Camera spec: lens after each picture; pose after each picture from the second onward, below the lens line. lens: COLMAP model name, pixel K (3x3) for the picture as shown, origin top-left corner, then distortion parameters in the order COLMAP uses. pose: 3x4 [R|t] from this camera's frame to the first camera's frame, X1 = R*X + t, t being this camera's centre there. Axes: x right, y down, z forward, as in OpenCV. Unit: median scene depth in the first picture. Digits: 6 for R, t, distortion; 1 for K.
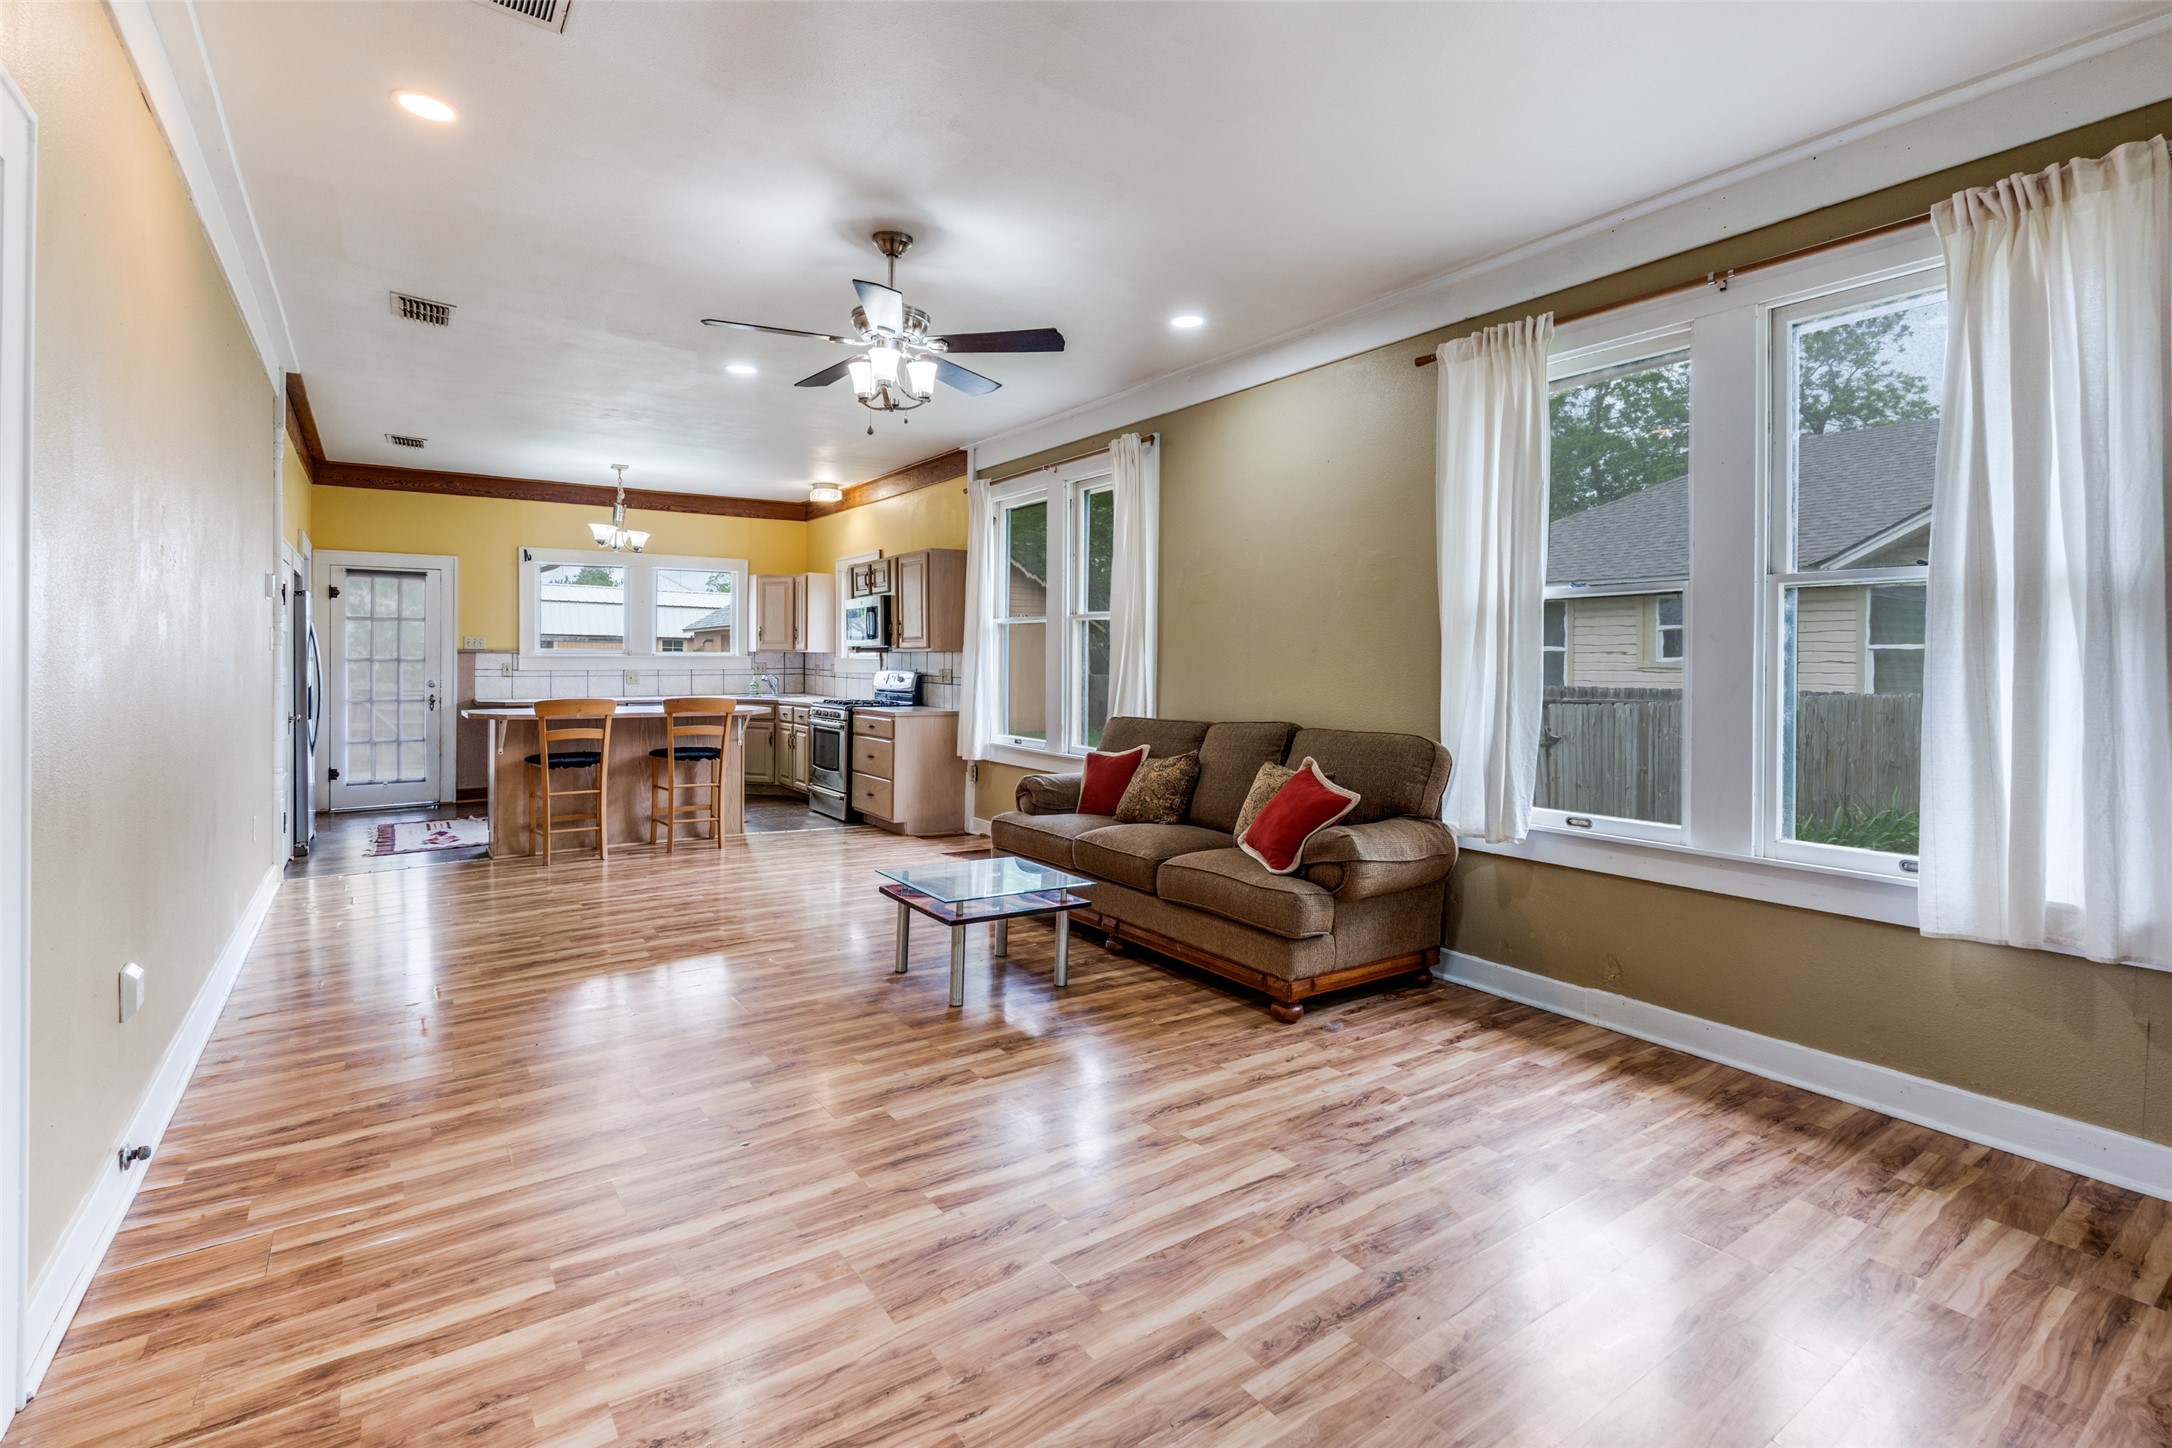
lens RADIAL K [[1005.0, 0, 1090.2], [0, 1005.0, 685.2], [0, 0, 1]] dist [0.000036, -0.000354]
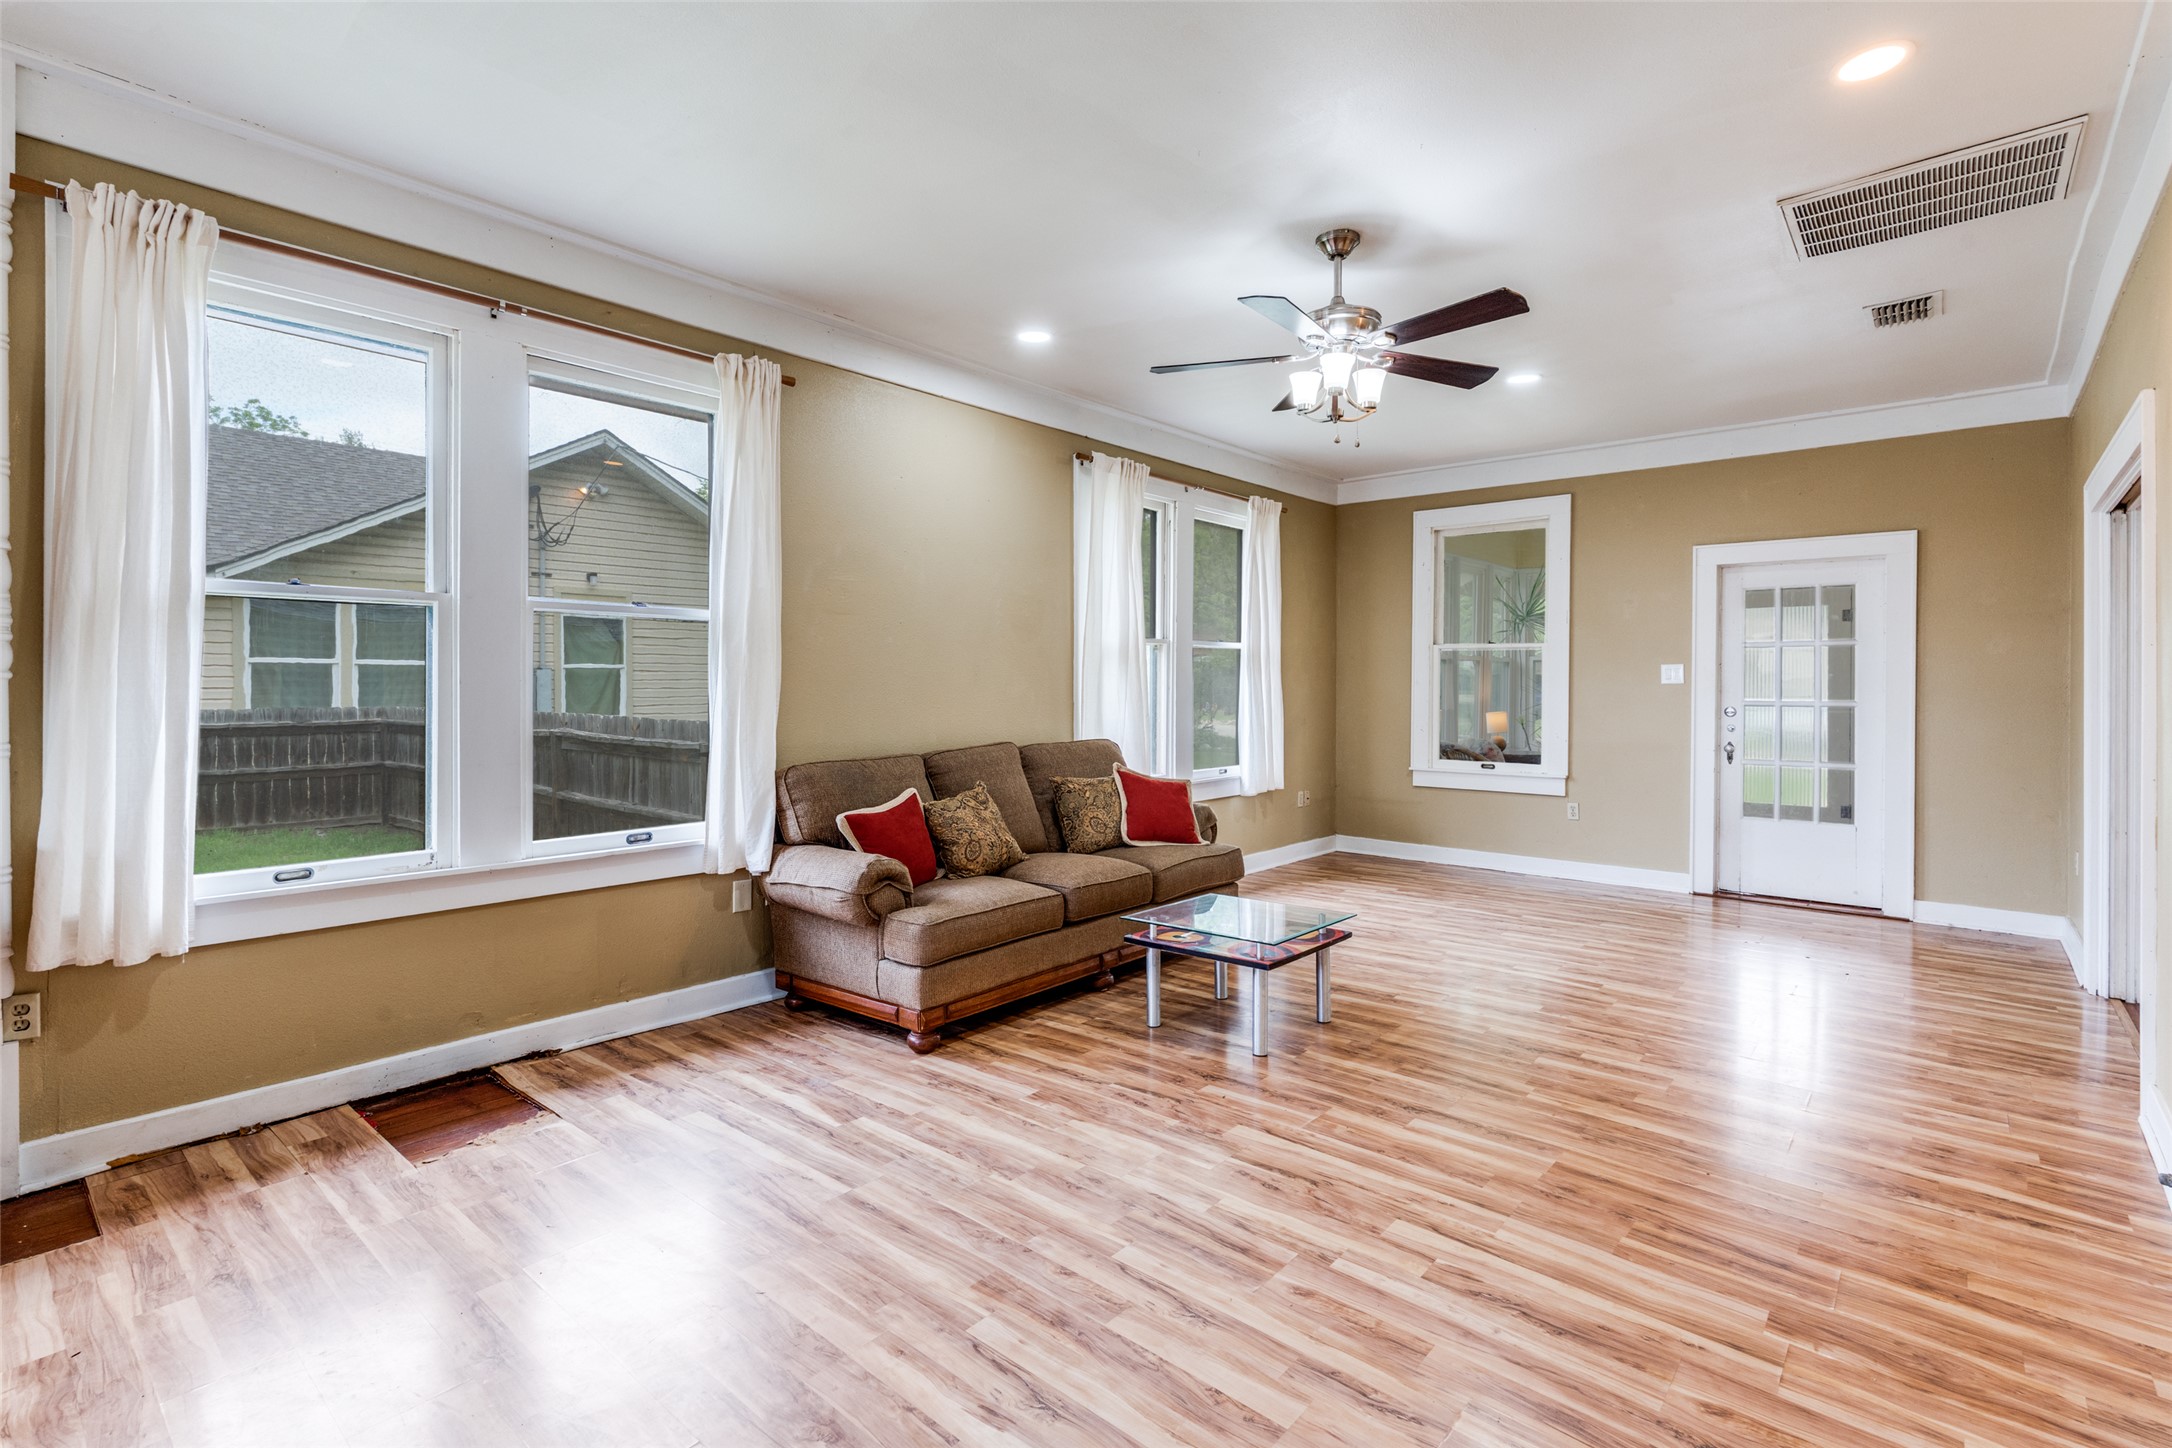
lens RADIAL K [[1005.0, 0, 1090.2], [0, 1005.0, 685.2], [0, 0, 1]] dist [0.000036, -0.000354]
pose [[-0.245715, -0.004800, 0.969330, -1.176236], [0.014944, 0.999850, 0.008739, -0.040609], [-0.969227, 0.016633, -0.245606, 1.630161]]
